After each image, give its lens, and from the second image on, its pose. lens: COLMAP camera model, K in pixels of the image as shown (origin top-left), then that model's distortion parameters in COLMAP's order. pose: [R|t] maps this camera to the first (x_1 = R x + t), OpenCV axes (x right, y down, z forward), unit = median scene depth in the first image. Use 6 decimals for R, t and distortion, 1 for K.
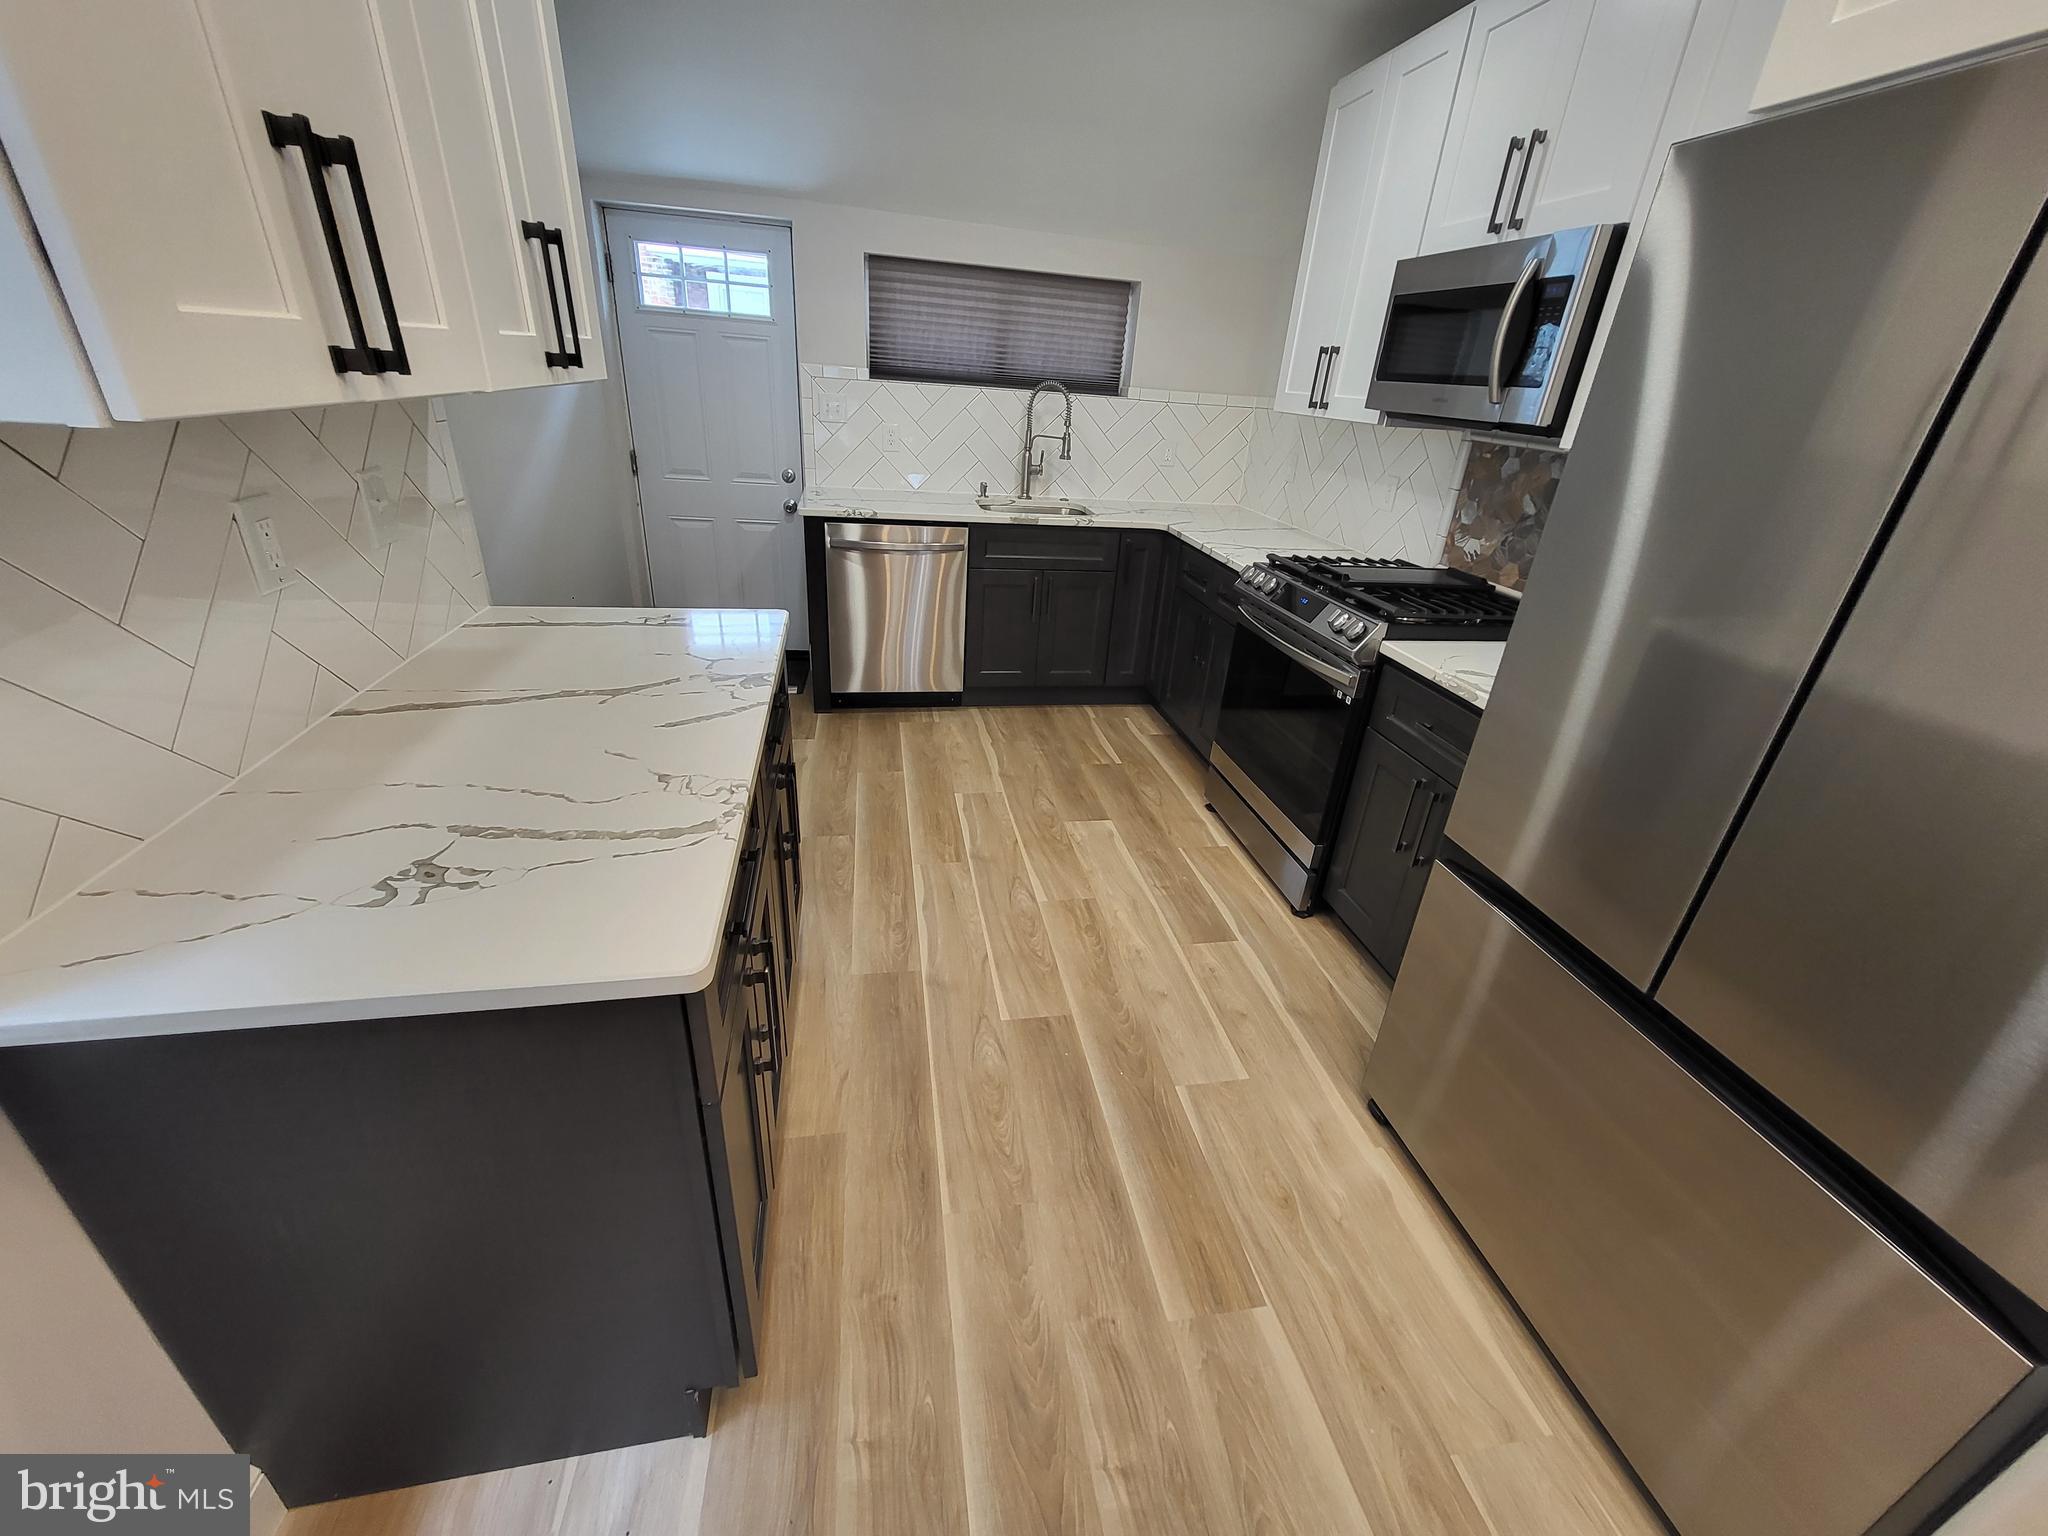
lens RADIAL K [[809.2, 0, 1030.8], [0, 809.2, 762.8], [0, 0, 1]] dist [0.001393, -0.000229]
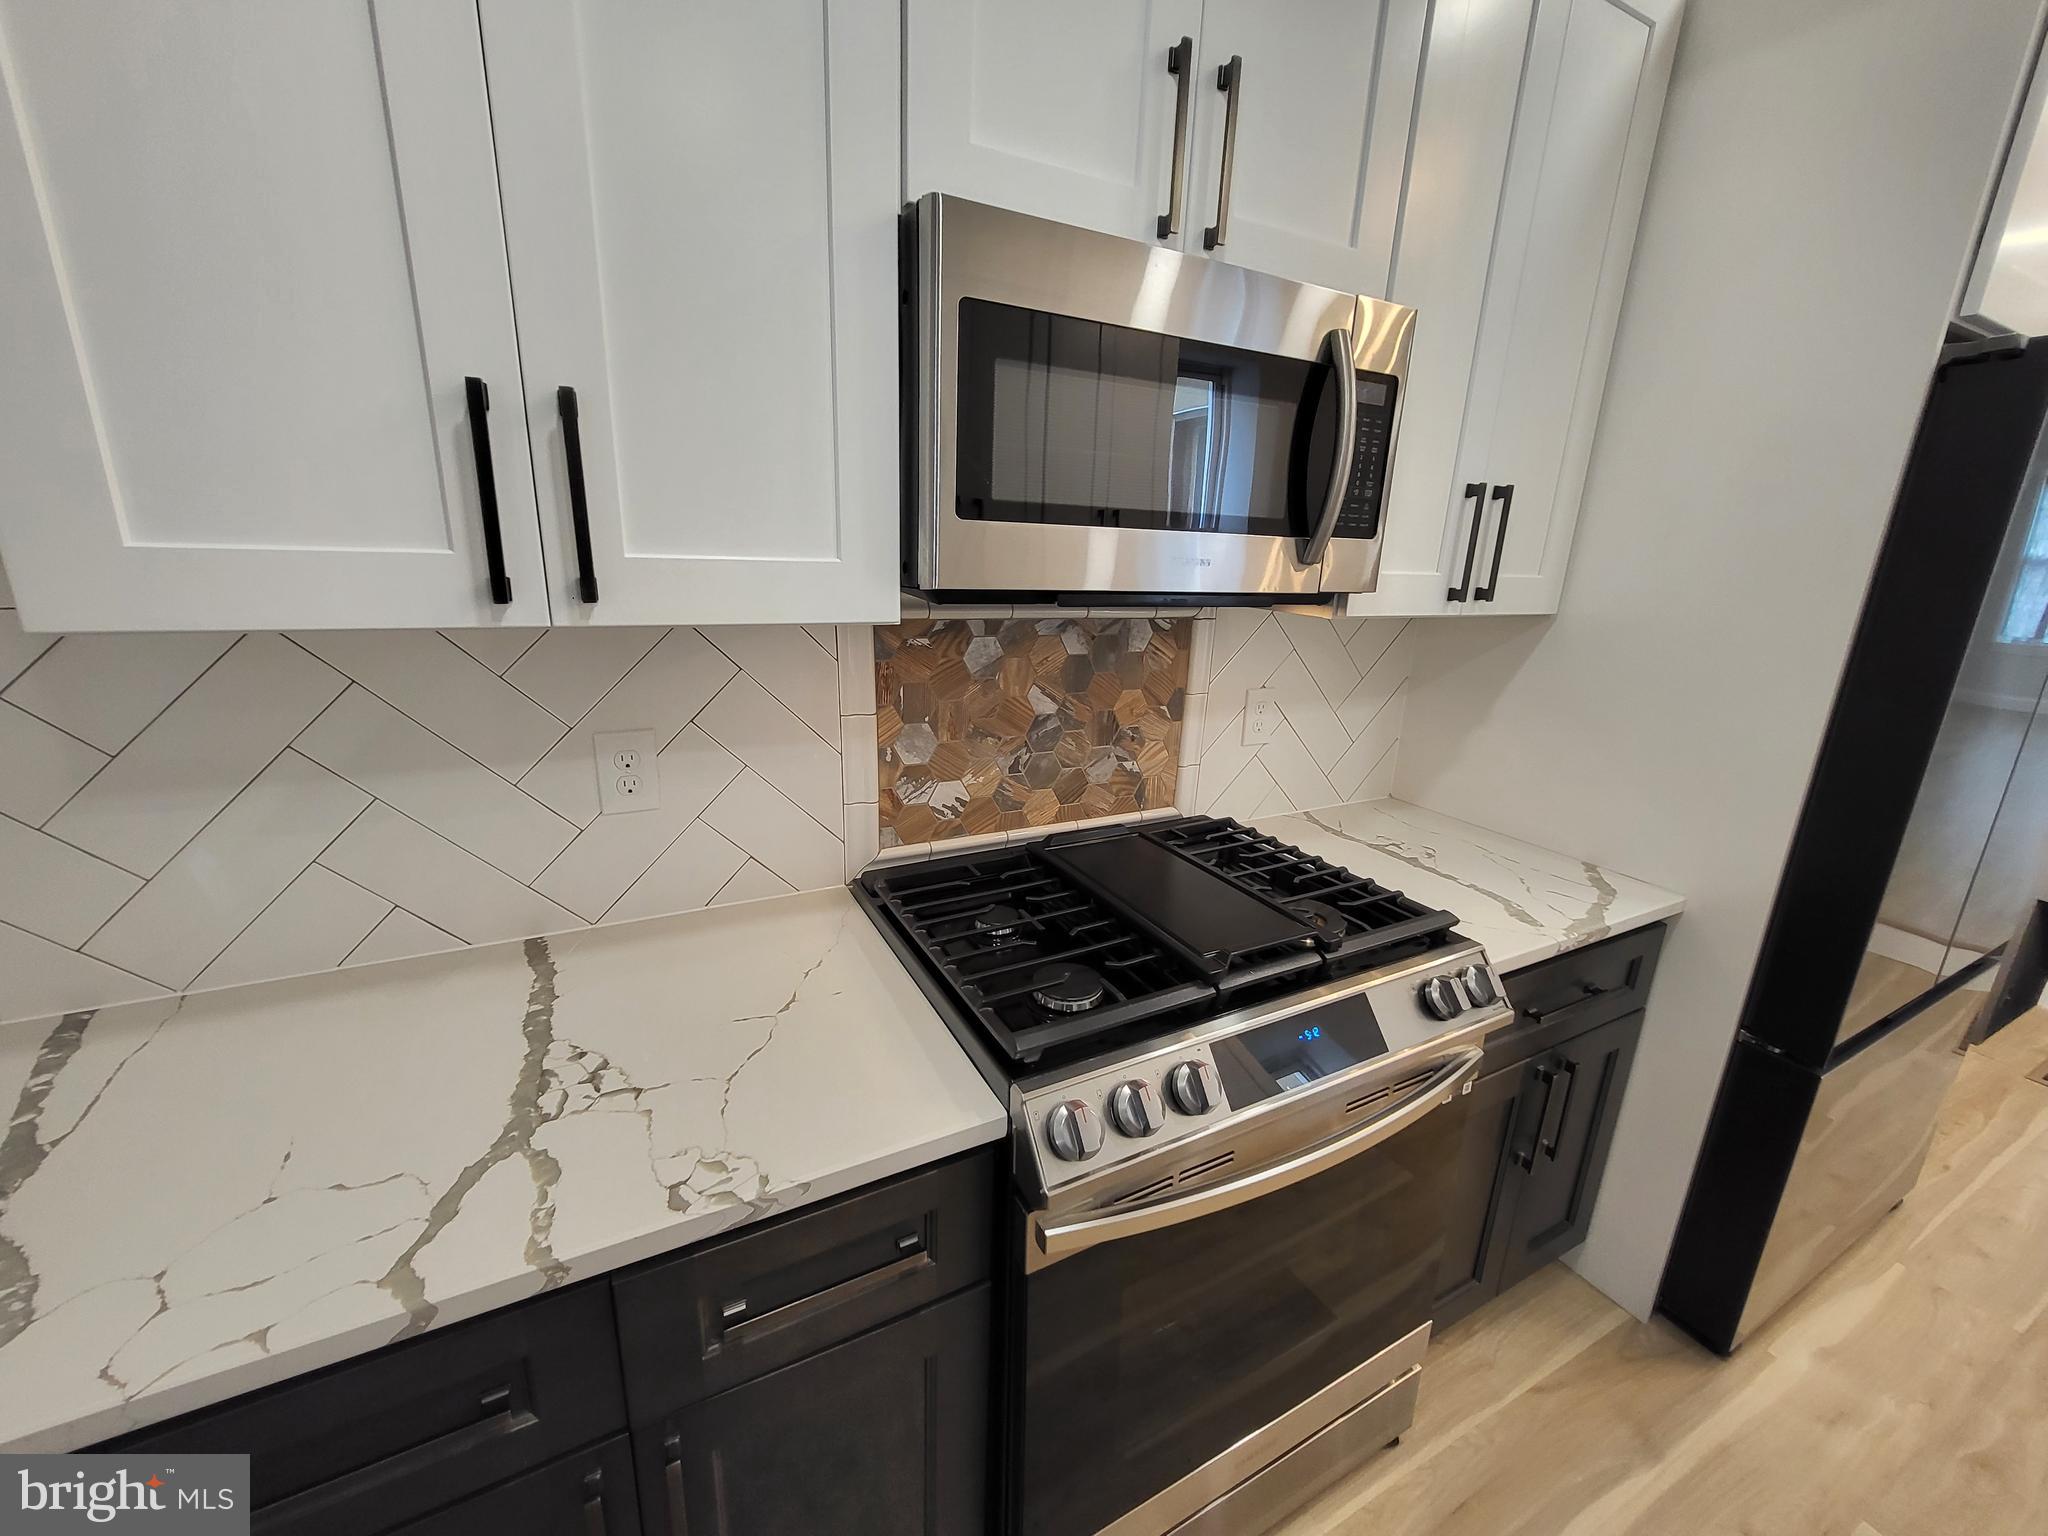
lens RADIAL K [[809.2, 0, 1030.2], [0, 809.2, 759.7], [0, 0, 1]] dist [0.001393, -0.000229]
pose [[-0.288727, -0.323619, 0.901059, 0.043699], [0.367264, 0.831706, 0.416393, -0.483250], [-0.884168, 0.451150, -0.121282, 0.985223]]
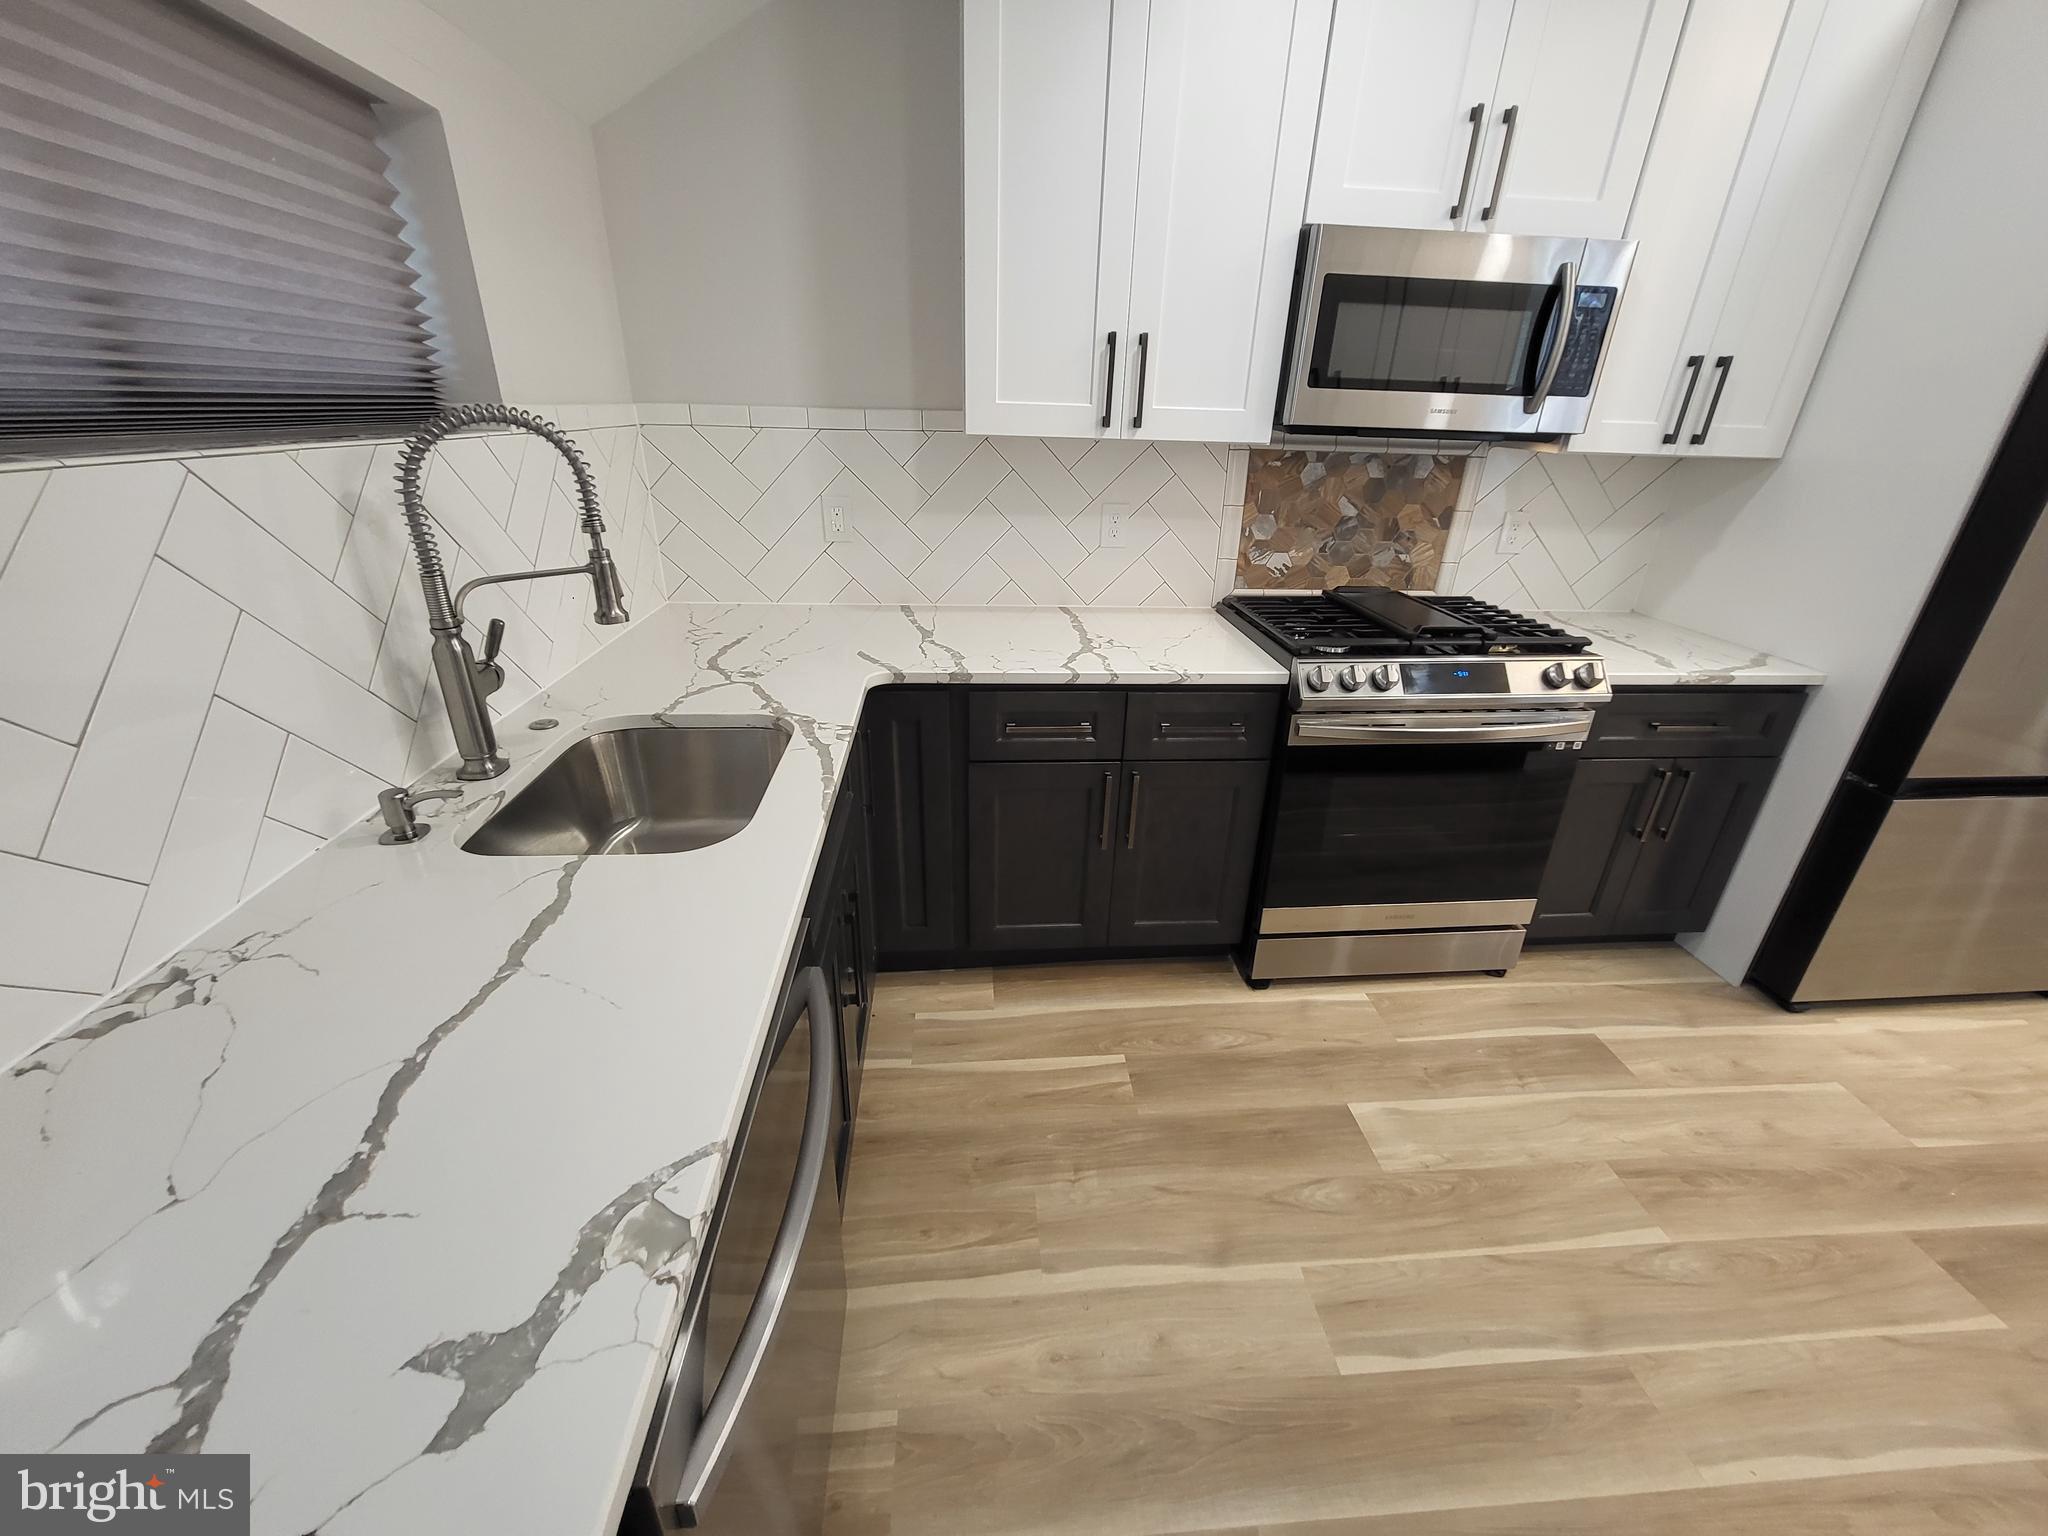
lens RADIAL K [[809.2, 0, 1028.5], [0, 809.2, 761.3], [0, 0, 1]] dist [0.001393, -0.000229]
pose [[0.105757, -0.459997, 0.881600, -0.391085], [0.413108, 0.826769, 0.381831, -0.535753], [-0.904520, 0.323815, 0.277465, 1.052704]]
